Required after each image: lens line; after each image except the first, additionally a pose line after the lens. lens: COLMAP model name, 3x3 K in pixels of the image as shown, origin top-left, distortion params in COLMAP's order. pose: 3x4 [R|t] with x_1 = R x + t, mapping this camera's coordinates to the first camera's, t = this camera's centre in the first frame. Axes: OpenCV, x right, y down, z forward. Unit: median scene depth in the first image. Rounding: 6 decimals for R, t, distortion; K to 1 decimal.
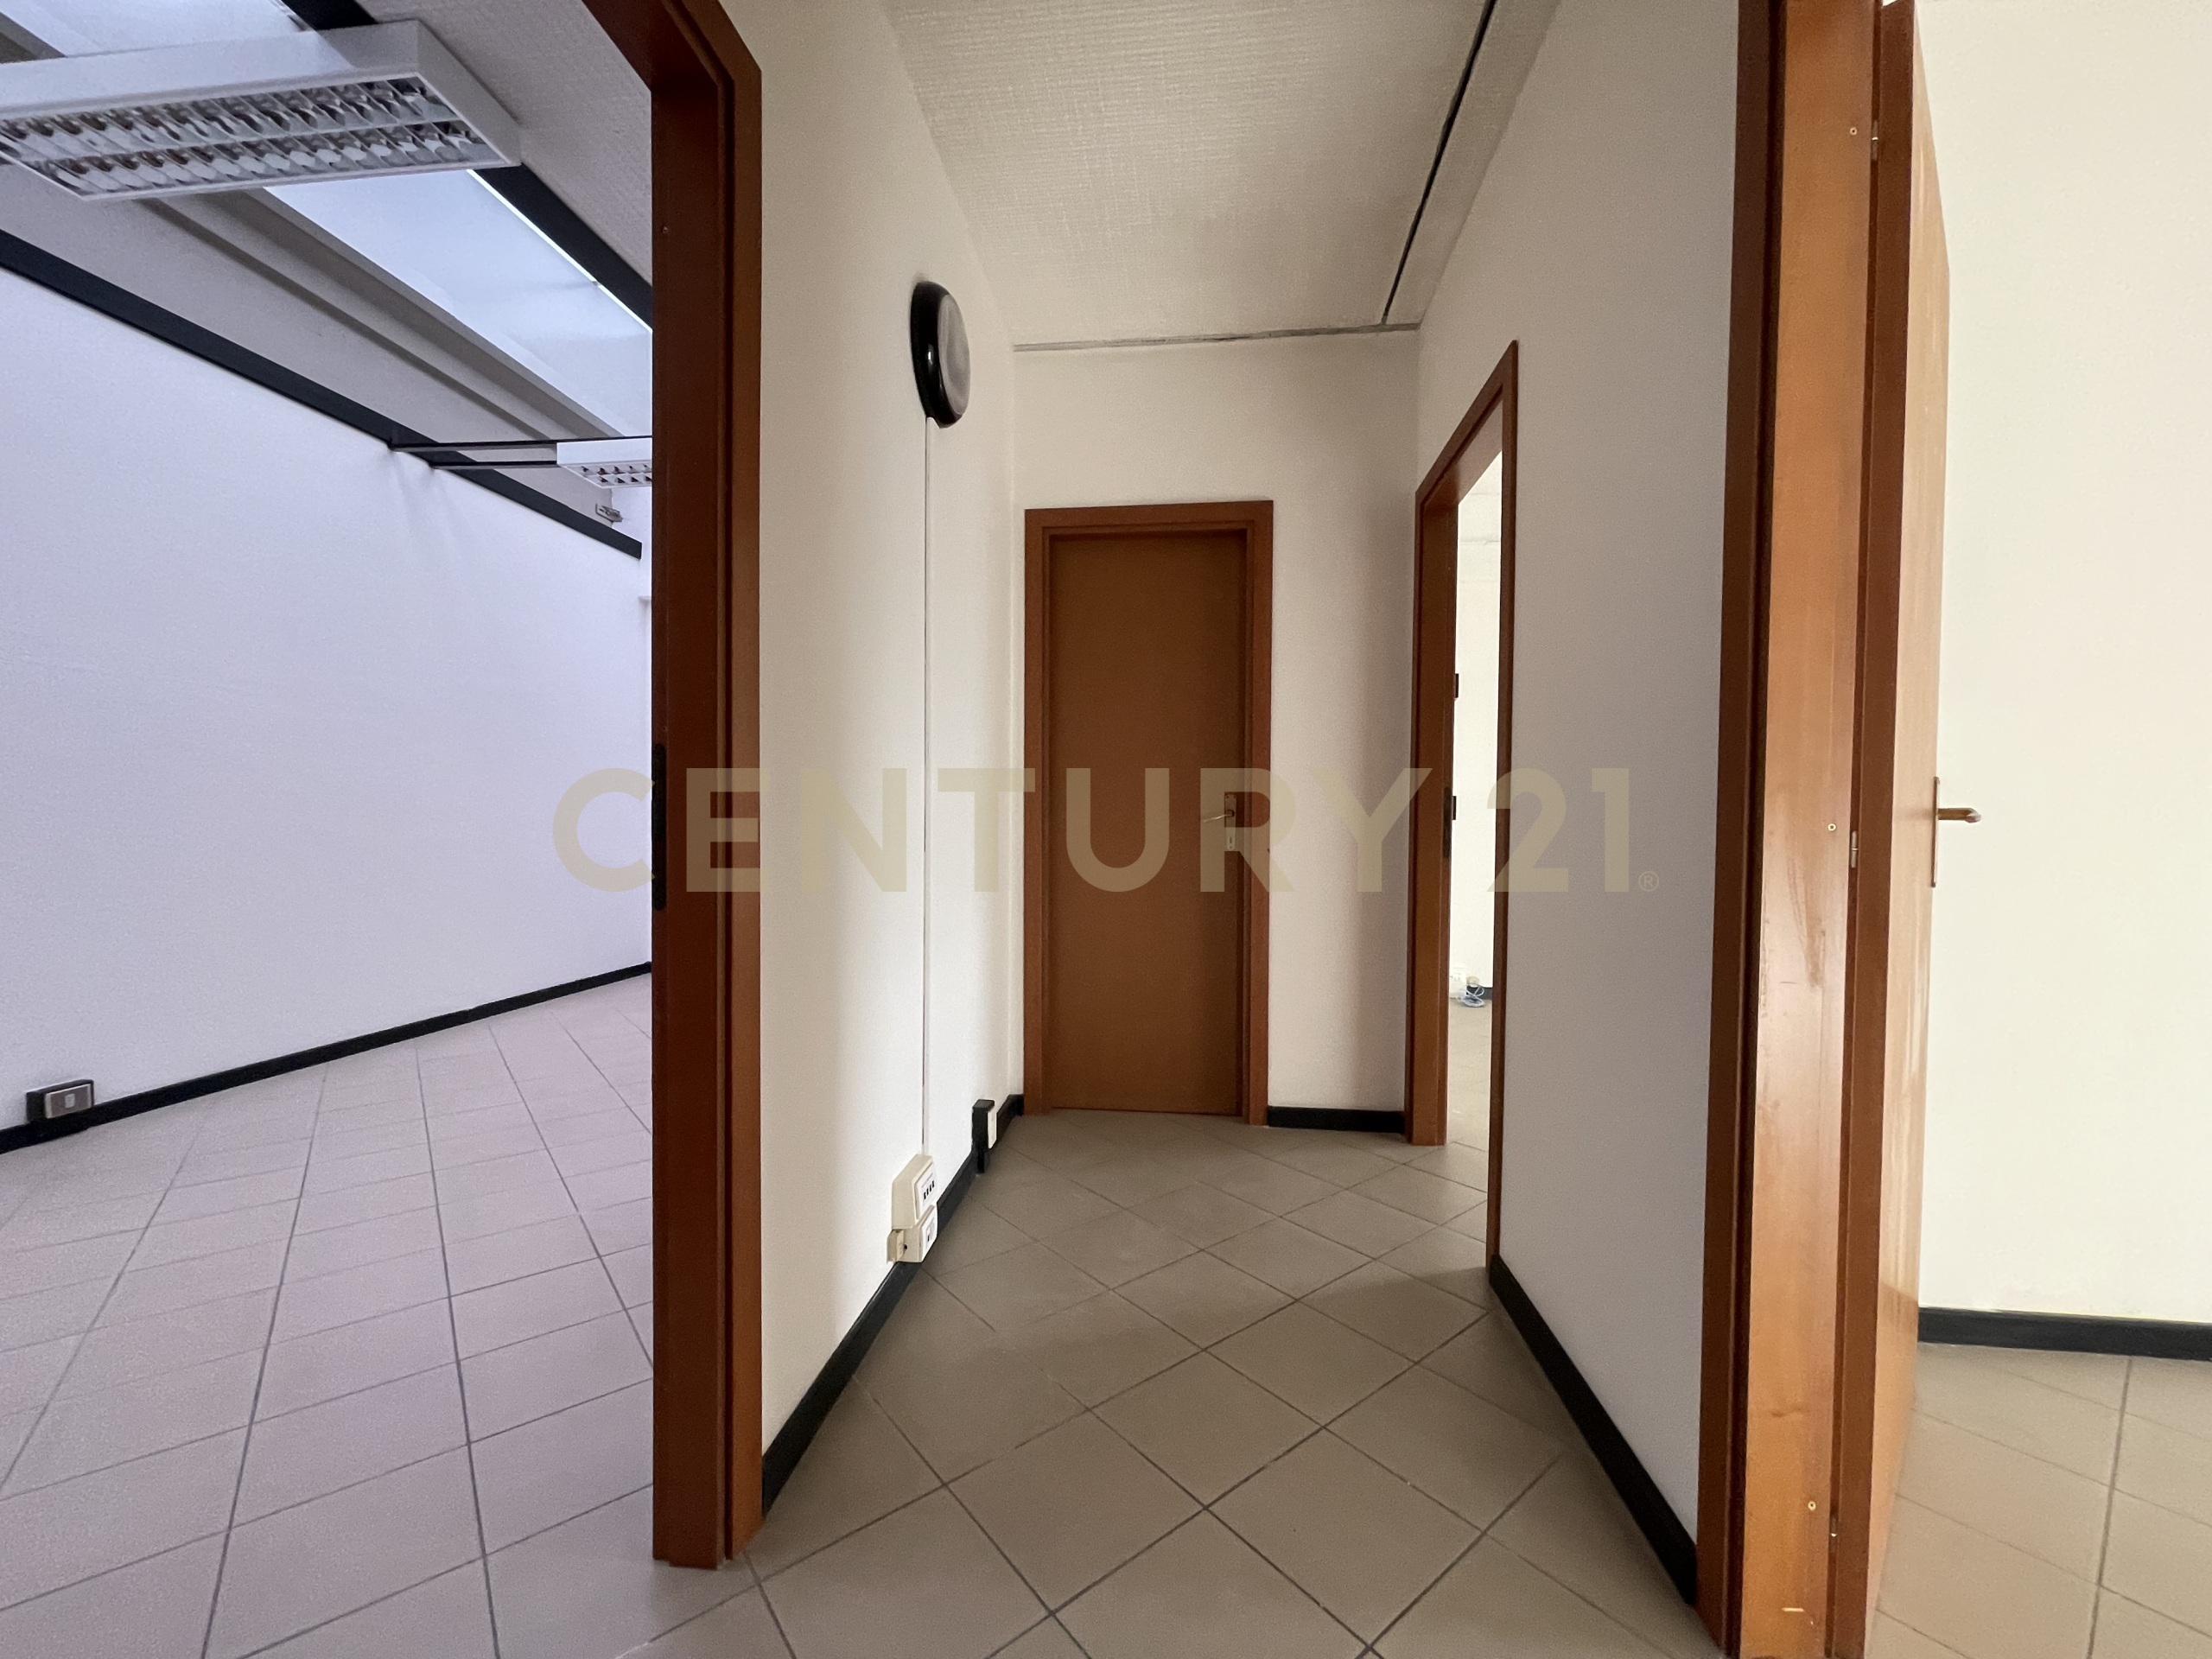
lens RADIAL K [[890.0, 0, 1103.9], [0, 890.0, 835.9], [0, 0, 1]] dist [0.001075, 0.000282]
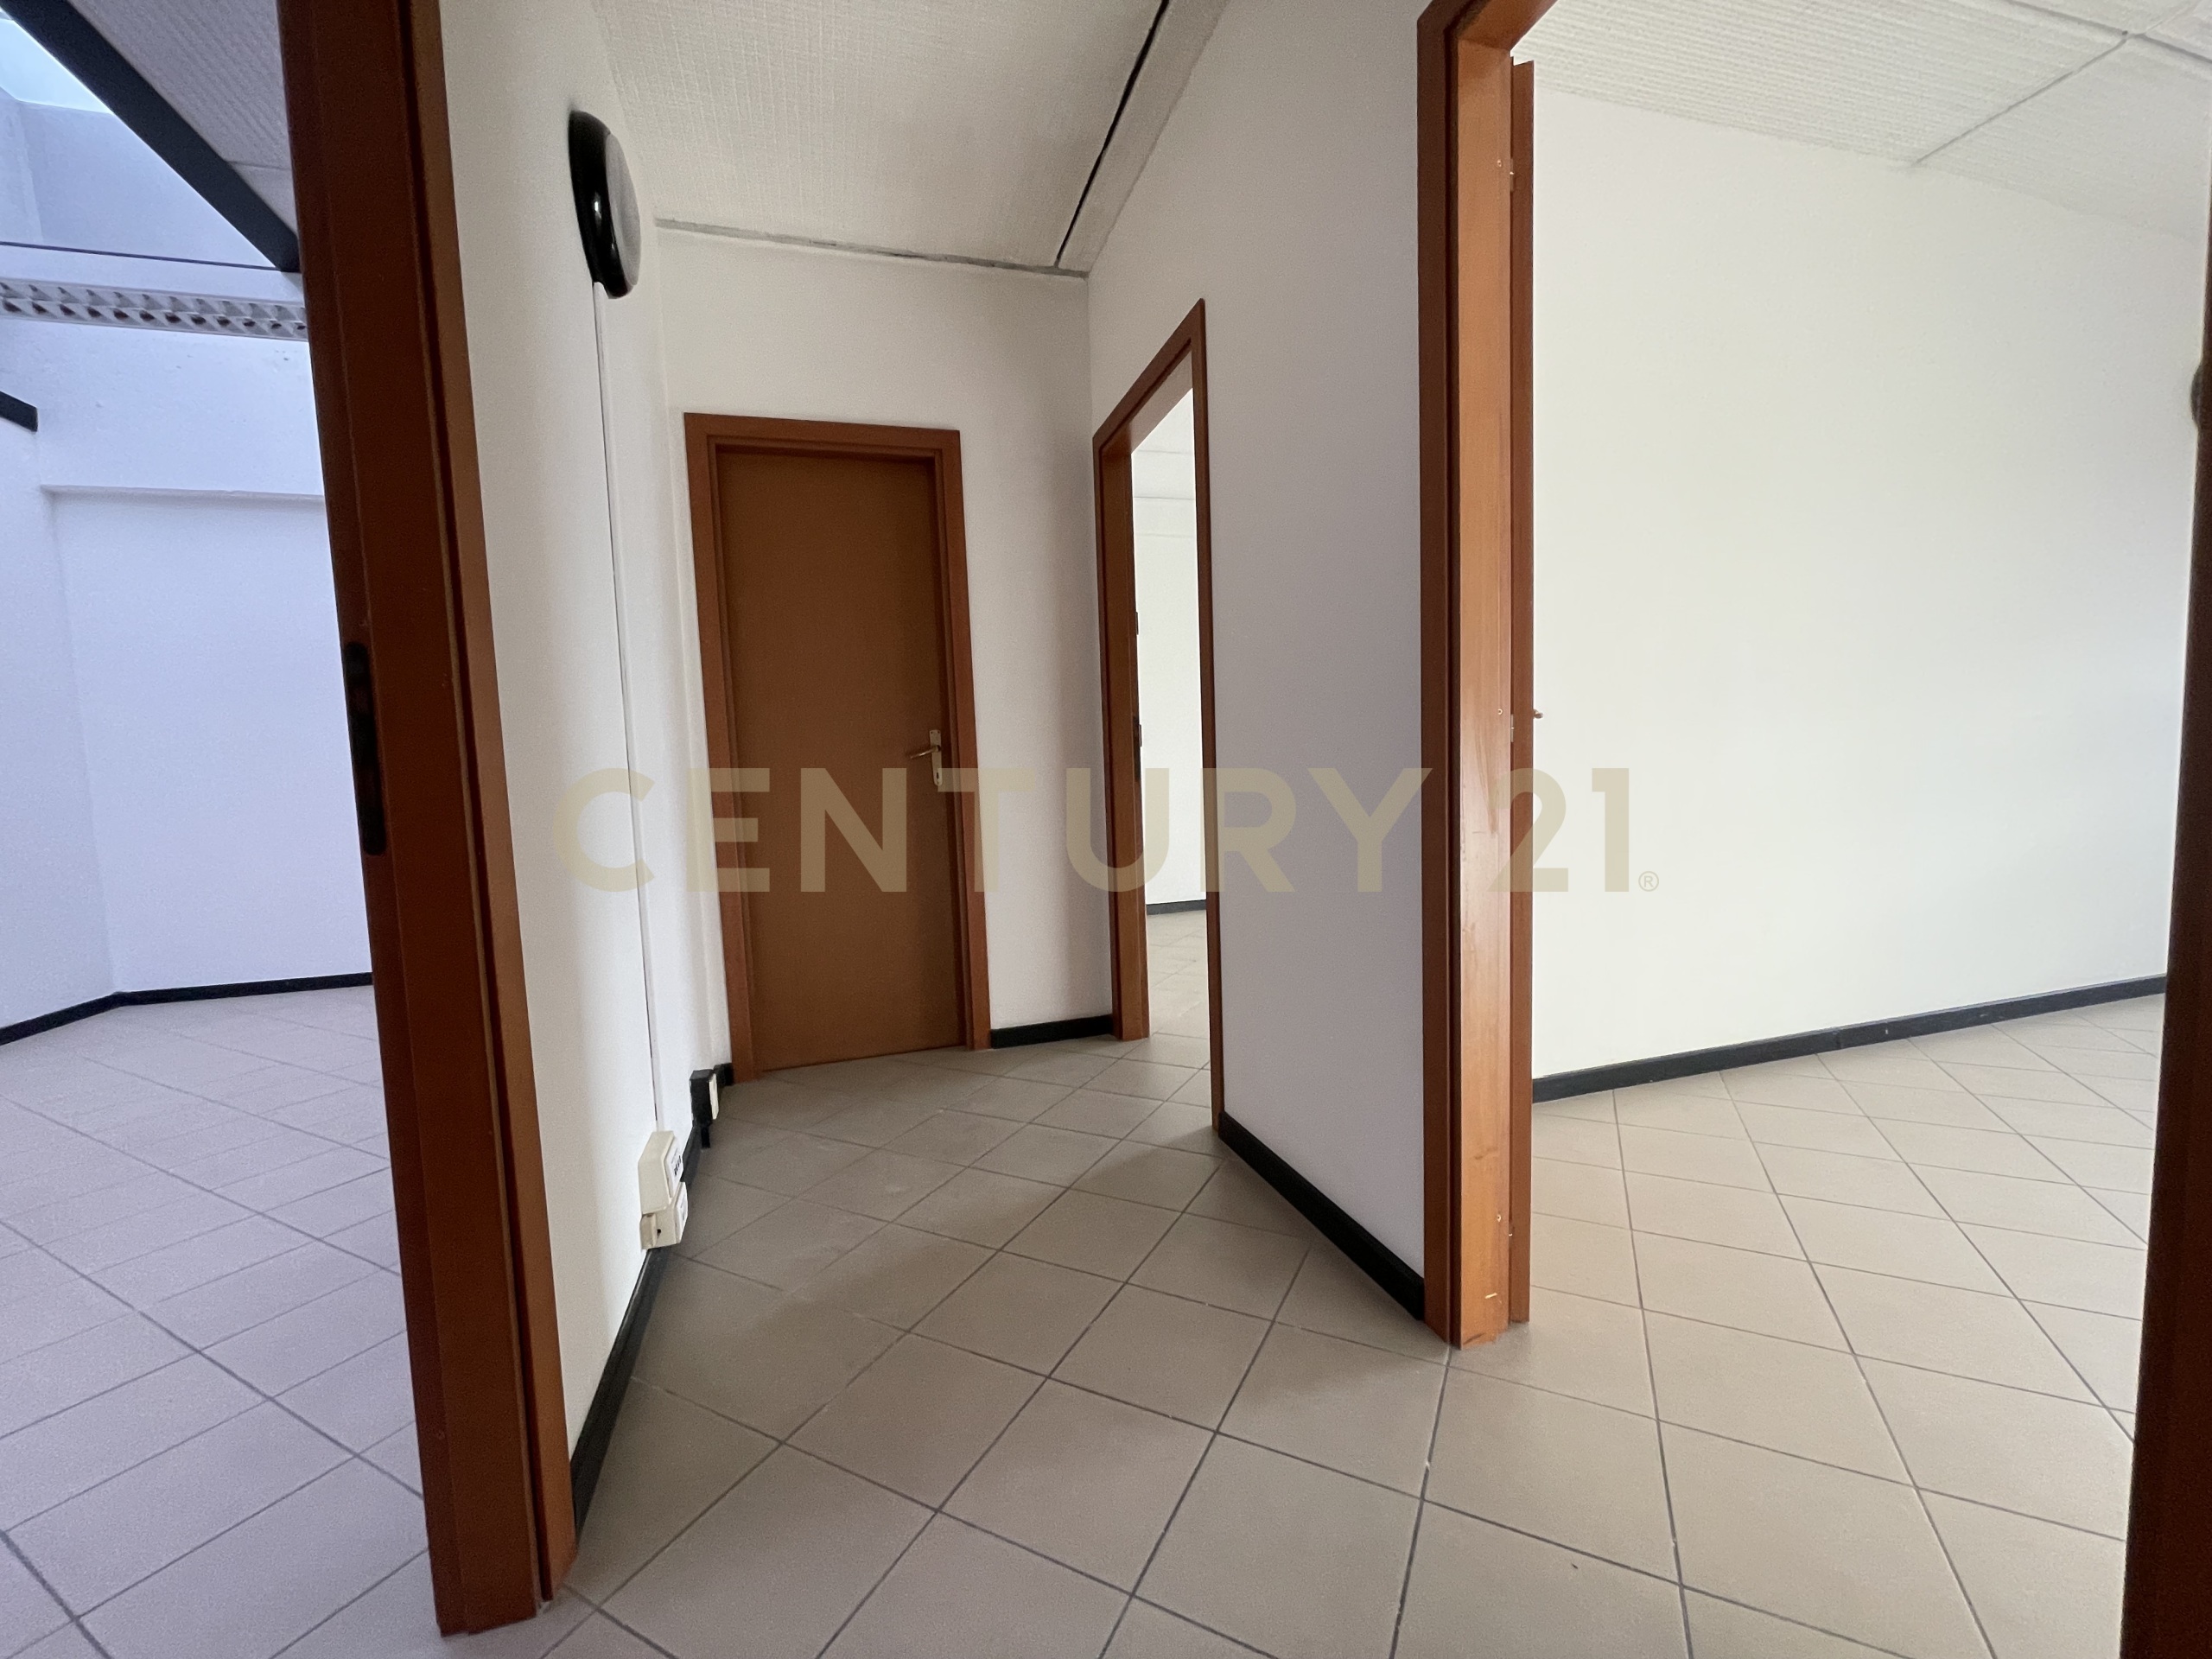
lens RADIAL K [[886.4, 0, 1103.2], [0, 886.4, 834.3], [0, 0, 1]] dist [-0.002828, 0.000209]
pose [[0.915594, -0.075586, 0.394936, -0.100010], [0.055403, 0.996520, 0.062280, 0.022863], [-0.398269, -0.035142, 0.916595, 0.012525]]
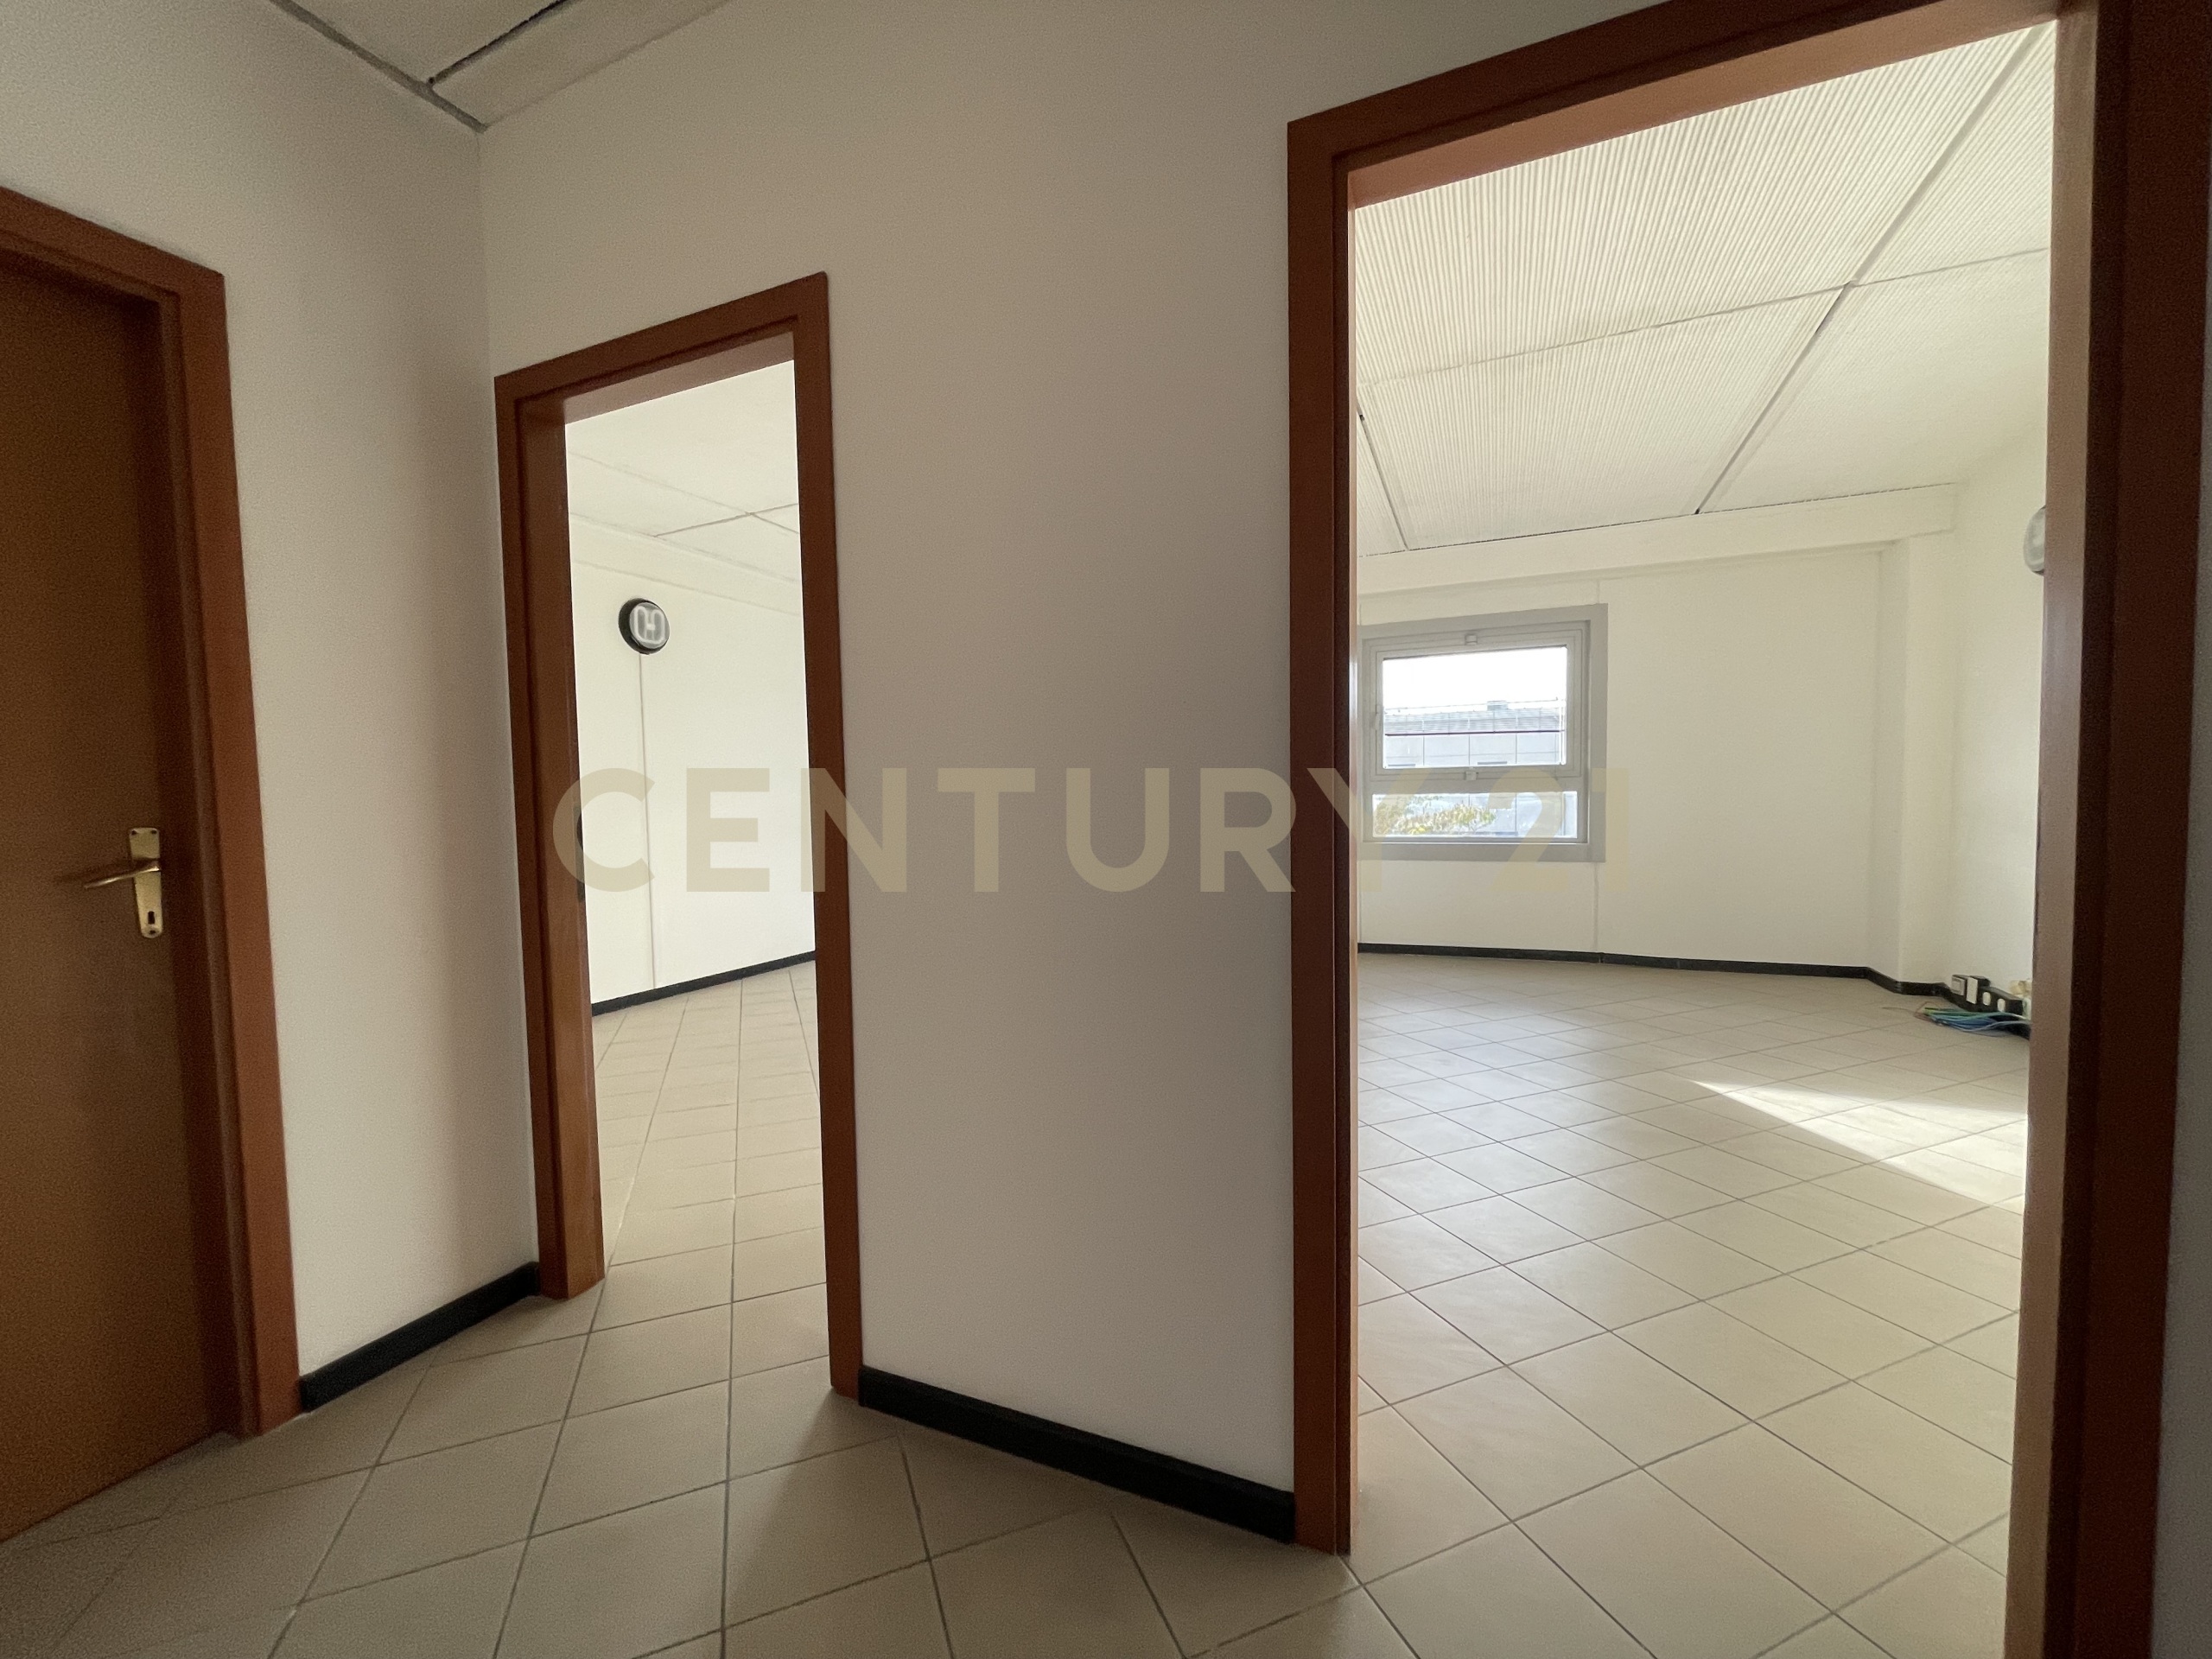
lens RADIAL K [[886.4, 0, 1103.2], [0, 886.4, 834.3], [0, 0, 1]] dist [-0.002828, 0.000209]
pose [[0.298842, -0.065816, 0.952030, -0.201503], [0.042083, 0.997557, 0.055754, -0.057503], [-0.953374, 0.023402, 0.300882, 0.394385]]
